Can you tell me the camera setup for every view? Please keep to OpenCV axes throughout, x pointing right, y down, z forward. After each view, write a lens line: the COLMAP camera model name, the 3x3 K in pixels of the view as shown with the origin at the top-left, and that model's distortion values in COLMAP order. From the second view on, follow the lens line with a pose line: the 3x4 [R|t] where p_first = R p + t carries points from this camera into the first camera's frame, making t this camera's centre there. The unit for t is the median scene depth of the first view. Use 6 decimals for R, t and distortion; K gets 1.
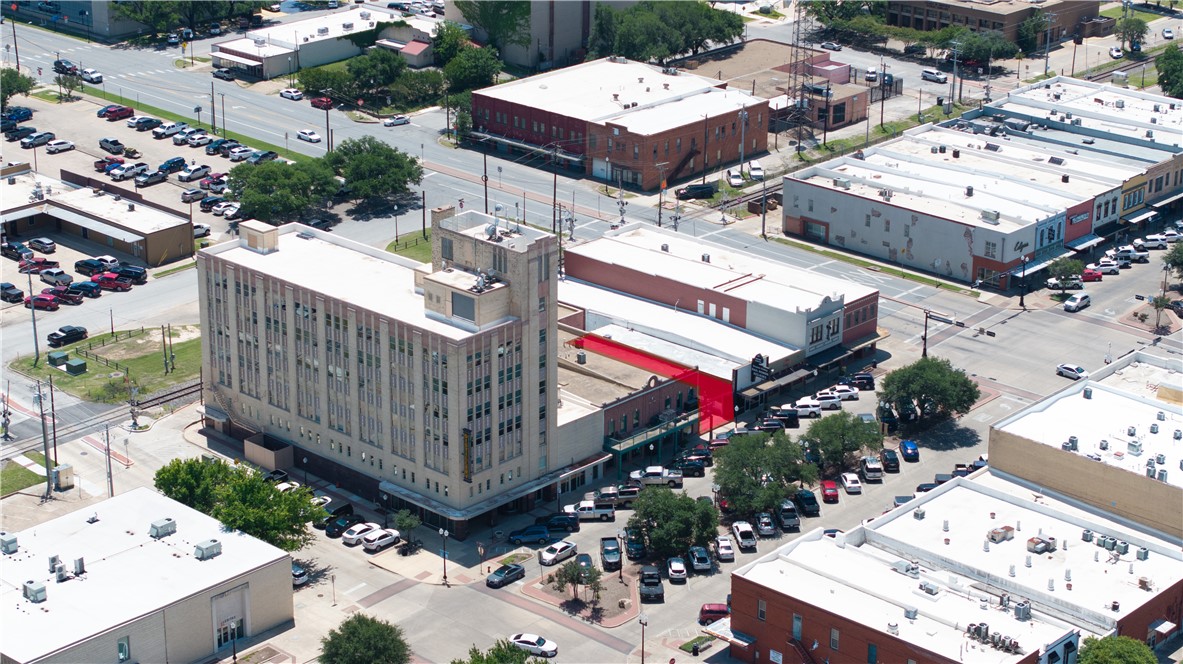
lens RADIAL K [[2351.1, 0, 591.5], [0, 2351.1, 332.0], [0, 0, 1]] dist [-0.160144, 1.056525]
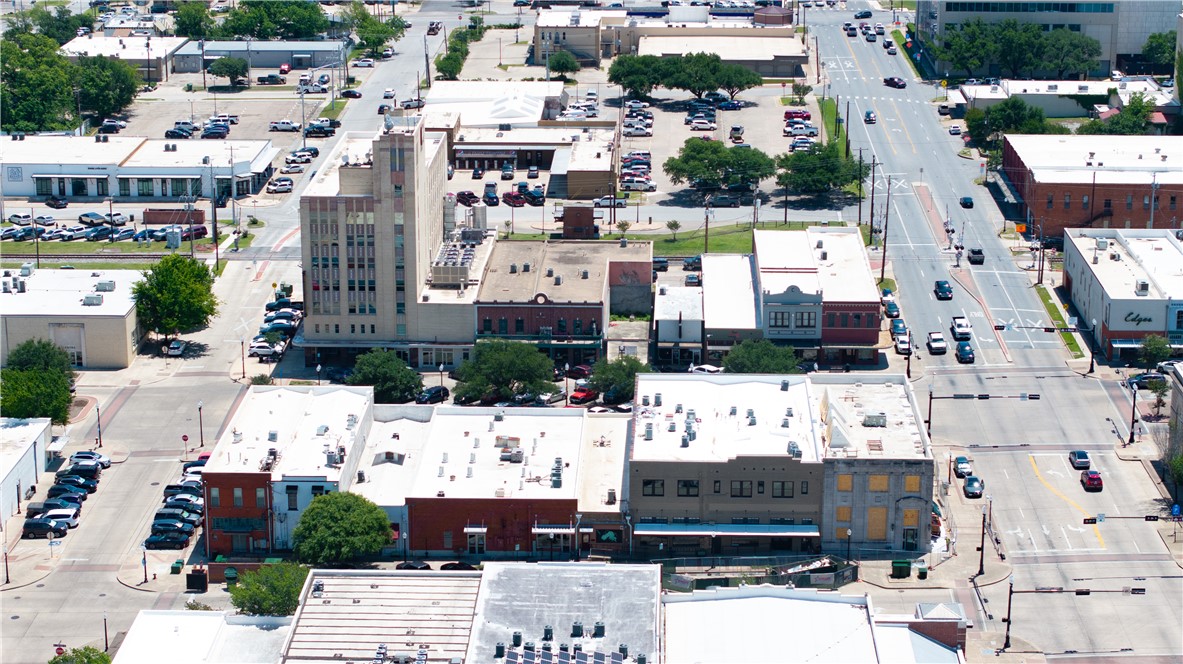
lens RADIAL K [[2351.1, 0, 591.5], [0, 2351.1, 332.0], [0, 0, 1]] dist [-0.160144, 1.056525]
pose [[0.650859, 0.201126, -0.732073, 0.813383], [-0.259076, 0.965228, 0.034846, -0.008362], [0.713626, 0.166983, 0.680334, 0.234796]]
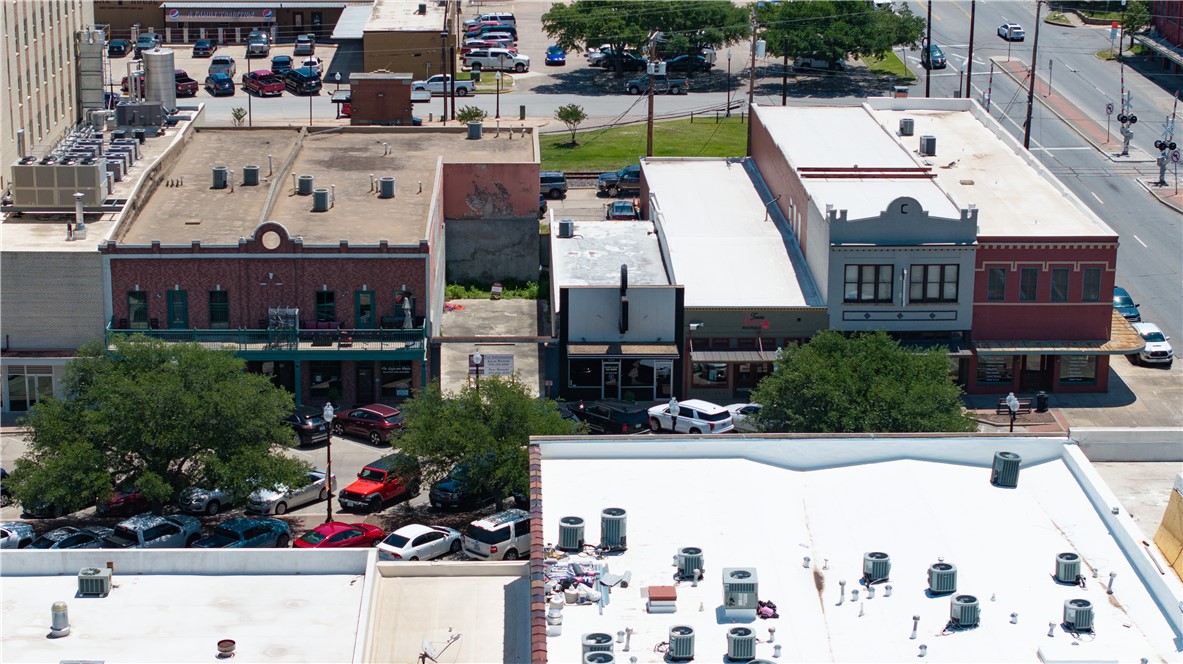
lens RADIAL K [[2351.1, 0, 591.5], [0, 2351.1, 332.0], [0, 0, 1]] dist [-0.160144, 1.056525]
pose [[0.702485, 0.188430, -0.686301, 0.352634], [-0.249384, 0.968347, 0.010603, 0.017508], [0.666575, 0.163705, 0.727240, 0.671321]]
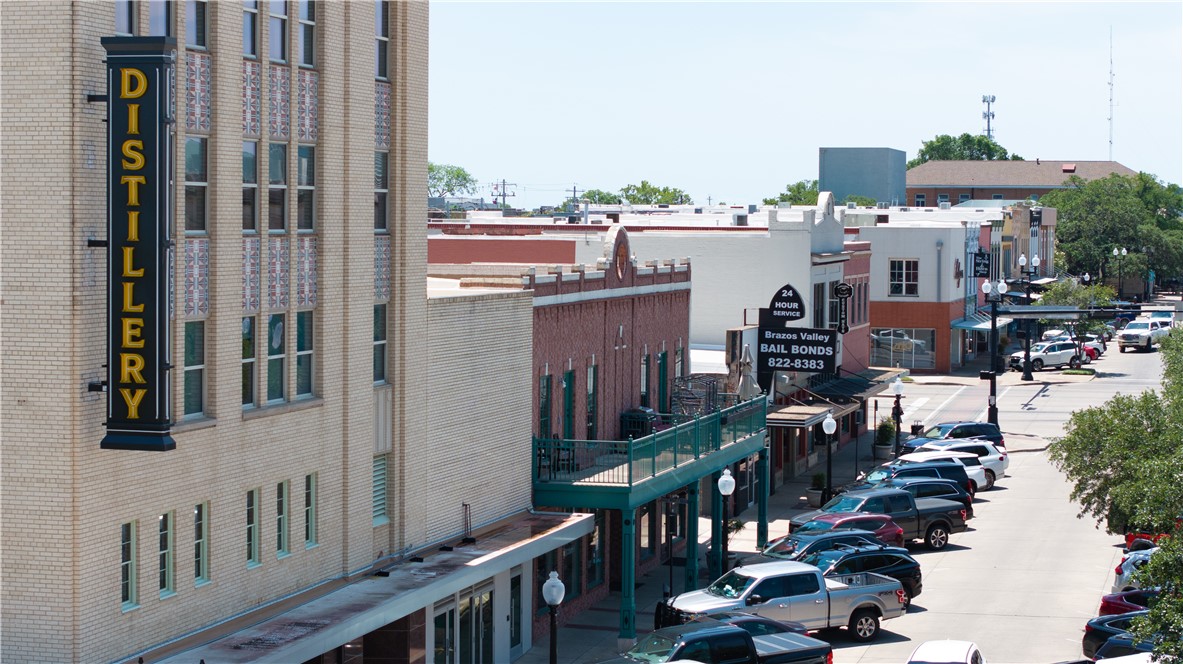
lens RADIAL K [[2351.1, 0, 591.5], [0, 2351.1, 332.0], [0, 0, 1]] dist [-0.160144, 1.056525]
pose [[0.890676, -0.022915, 0.454060, -0.078832], [0.157502, 0.952434, -0.260888, 0.083734], [-0.426484, 0.303882, 0.851920, 0.748668]]
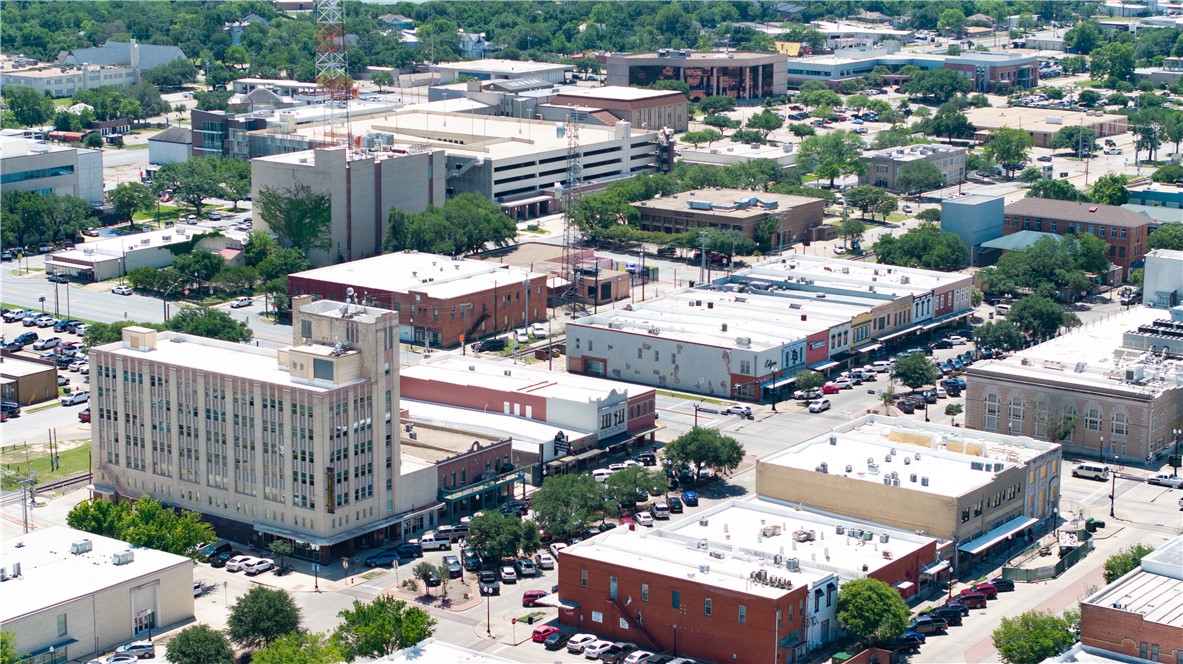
lens RADIAL K [[2351.1, 0, 591.5], [0, 2351.1, 332.0], [0, 0, 1]] dist [-0.160144, 1.056525]
pose [[0.993060, -0.024690, 0.114991, -0.048311], [0.041604, 0.988246, -0.147101, 0.133070], [-0.110008, 0.150865, 0.982414, -0.181923]]
